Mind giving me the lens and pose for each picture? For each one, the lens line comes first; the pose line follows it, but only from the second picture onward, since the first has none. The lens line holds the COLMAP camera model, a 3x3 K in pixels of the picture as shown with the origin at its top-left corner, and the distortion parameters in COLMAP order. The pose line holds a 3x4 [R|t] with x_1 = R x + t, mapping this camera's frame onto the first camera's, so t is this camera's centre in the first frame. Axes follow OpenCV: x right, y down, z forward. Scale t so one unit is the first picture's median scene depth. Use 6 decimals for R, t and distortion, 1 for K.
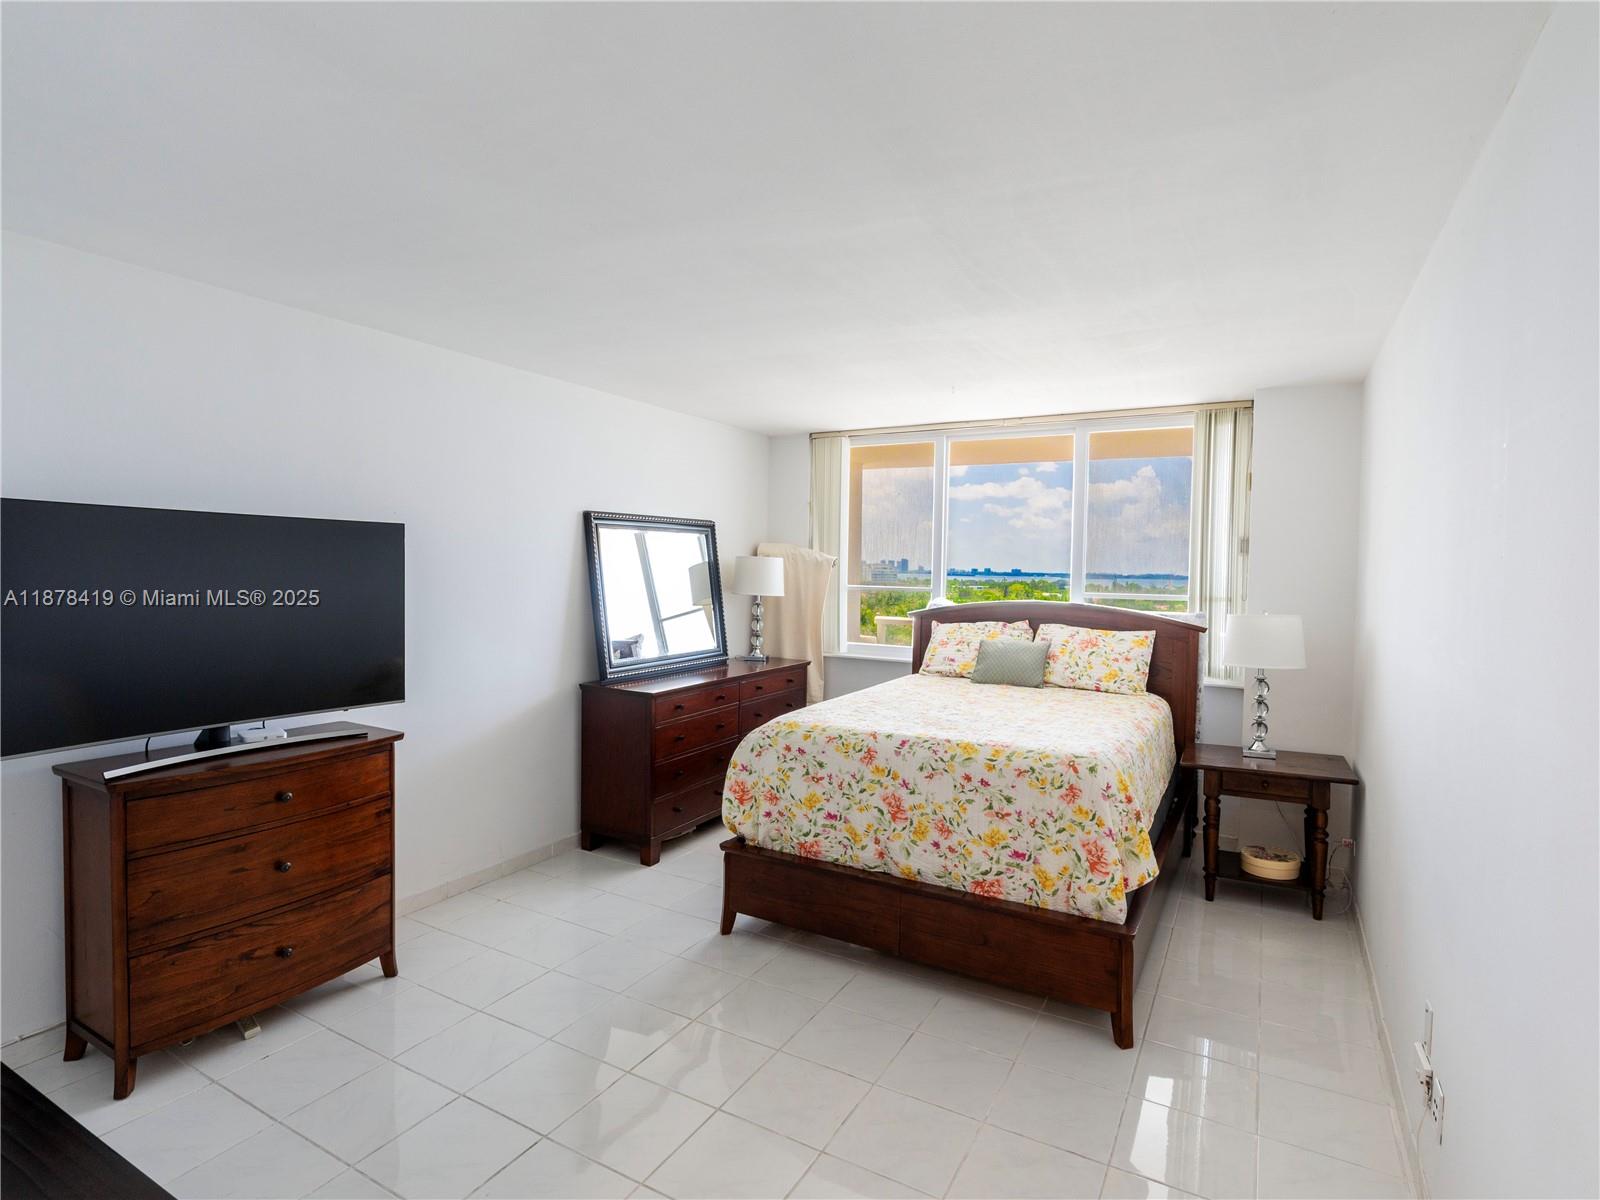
lens RADIAL K [[836.1, 0, 798.9], [0, 836.1, 590.8], [0, 0, 1]] dist [-0.005563, 0.000733]
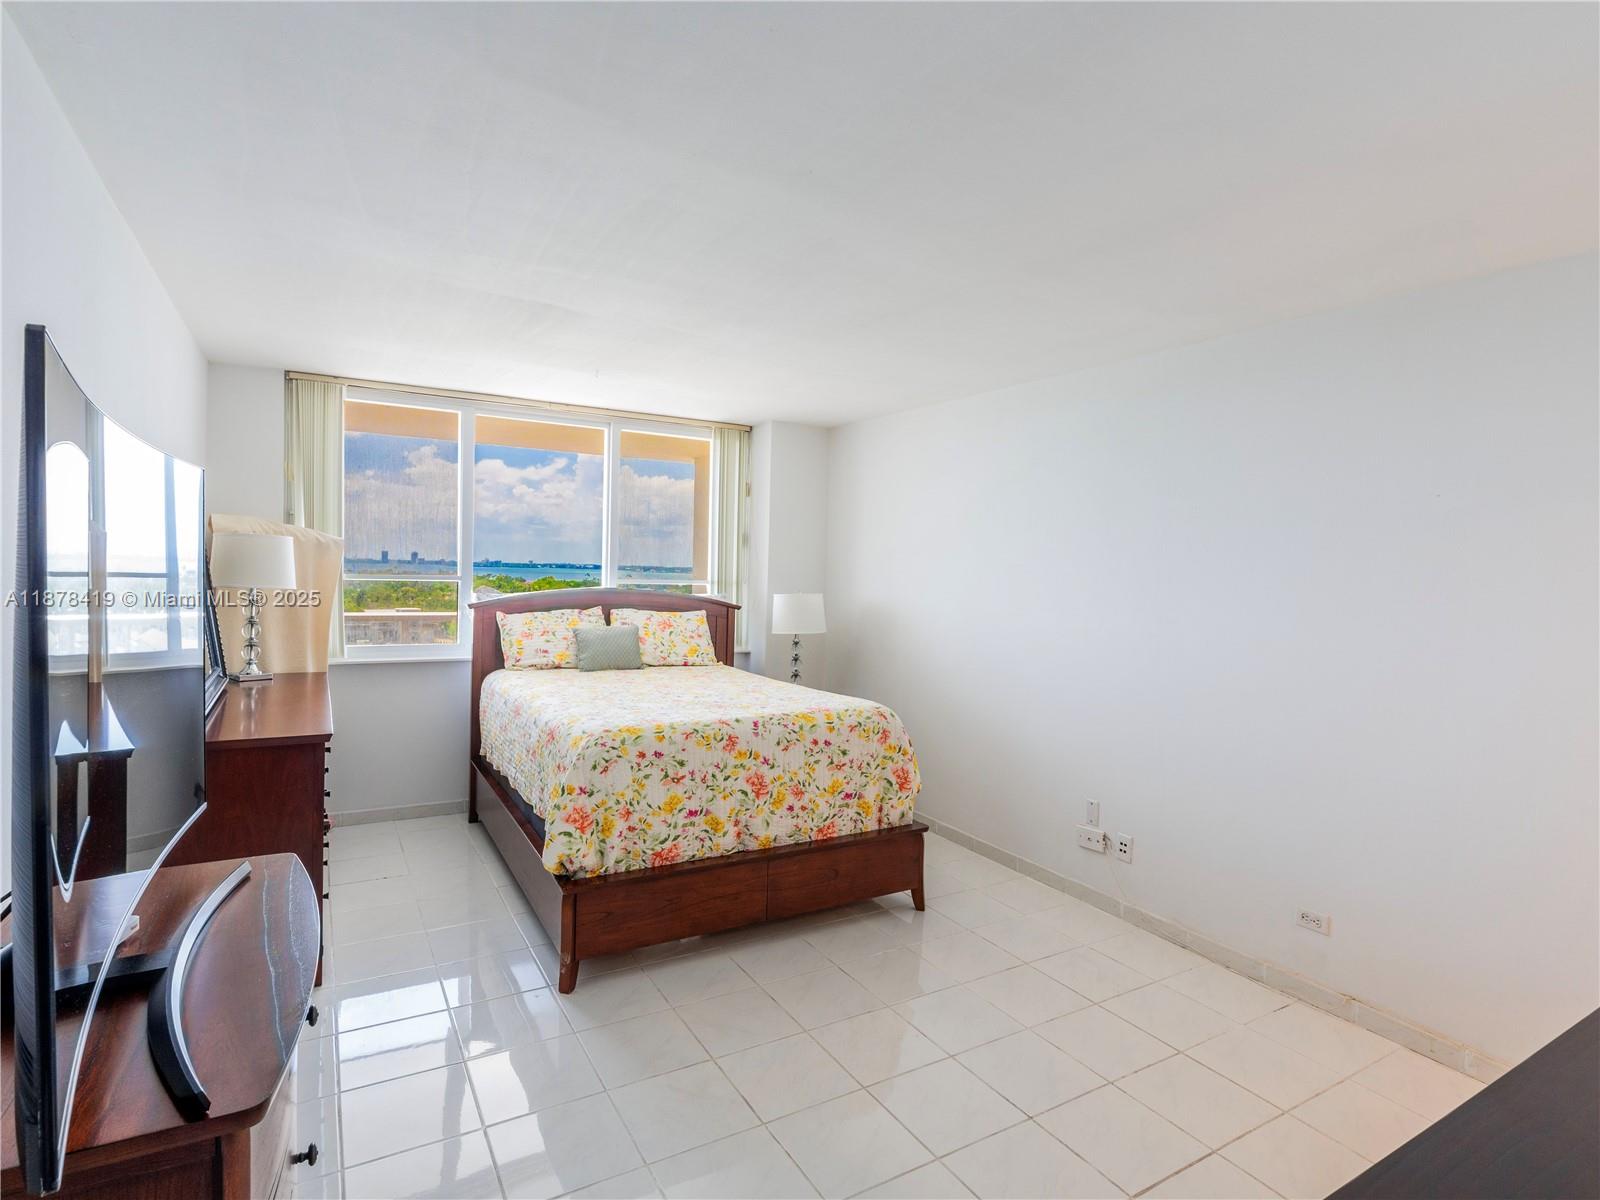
lens RADIAL K [[836.1, 0, 798.9], [0, 836.1, 590.8], [0, 0, 1]] dist [-0.005563, 0.000733]
pose [[0.497422, -0.027403, 0.867076, -0.752627], [0.007240, 0.999597, 0.027438, -0.015770], [-0.867479, -0.007370, 0.497420, 0.417700]]
